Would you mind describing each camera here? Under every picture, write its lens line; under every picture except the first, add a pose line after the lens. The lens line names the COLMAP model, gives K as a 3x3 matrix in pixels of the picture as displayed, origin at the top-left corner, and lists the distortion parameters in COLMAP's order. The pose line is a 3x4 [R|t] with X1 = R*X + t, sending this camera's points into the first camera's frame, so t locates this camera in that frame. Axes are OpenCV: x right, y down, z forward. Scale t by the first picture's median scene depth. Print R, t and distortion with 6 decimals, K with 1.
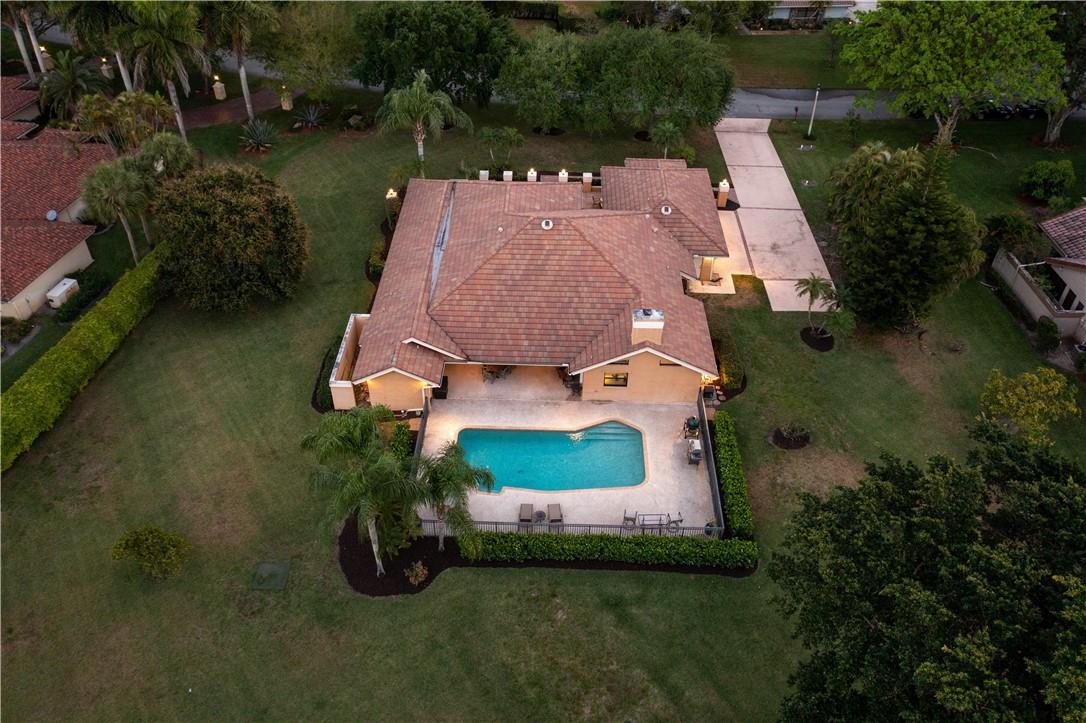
lens RADIAL K [[868.6, 0, 544.6], [0, 868.6, 393.3], [0, 0, 1]] dist [-0.007492, 0.003511]
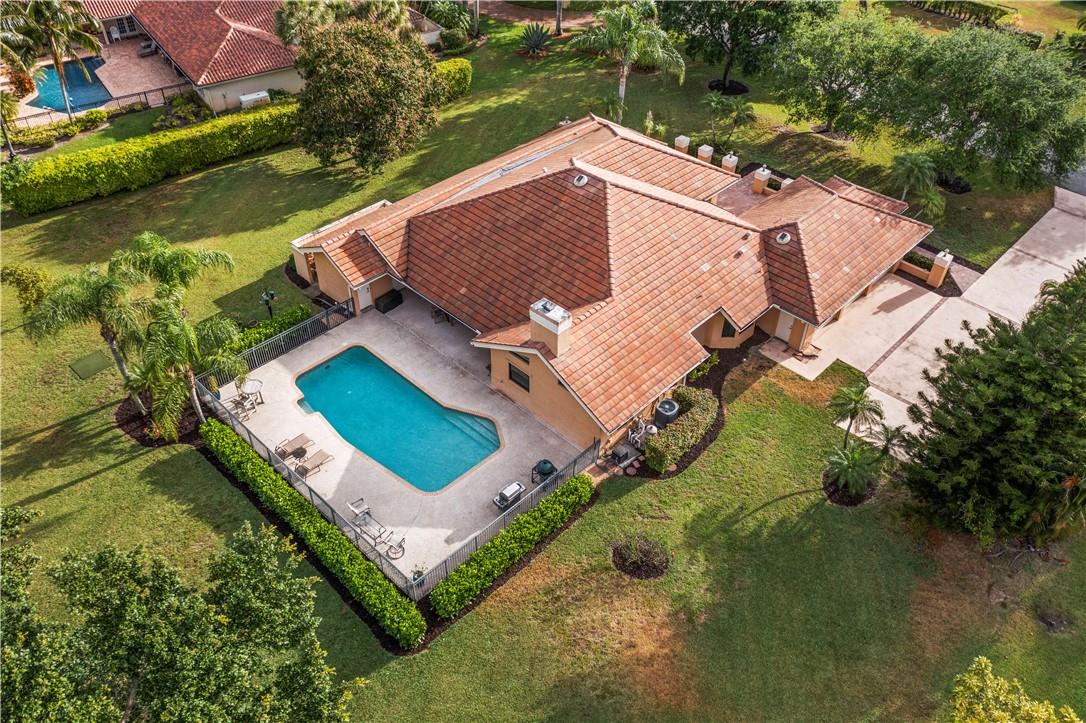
lens RADIAL K [[854.1, 0, 535.8], [0, 854.1, 360.2], [0, 0, 1]] dist [-0.011201, -0.000600]
pose [[0.717140, 0.444053, -0.537147, 0.487957], [-0.466759, 0.878370, 0.102972, -0.112666], [0.517538, 0.176872, 0.837180, 0.356042]]
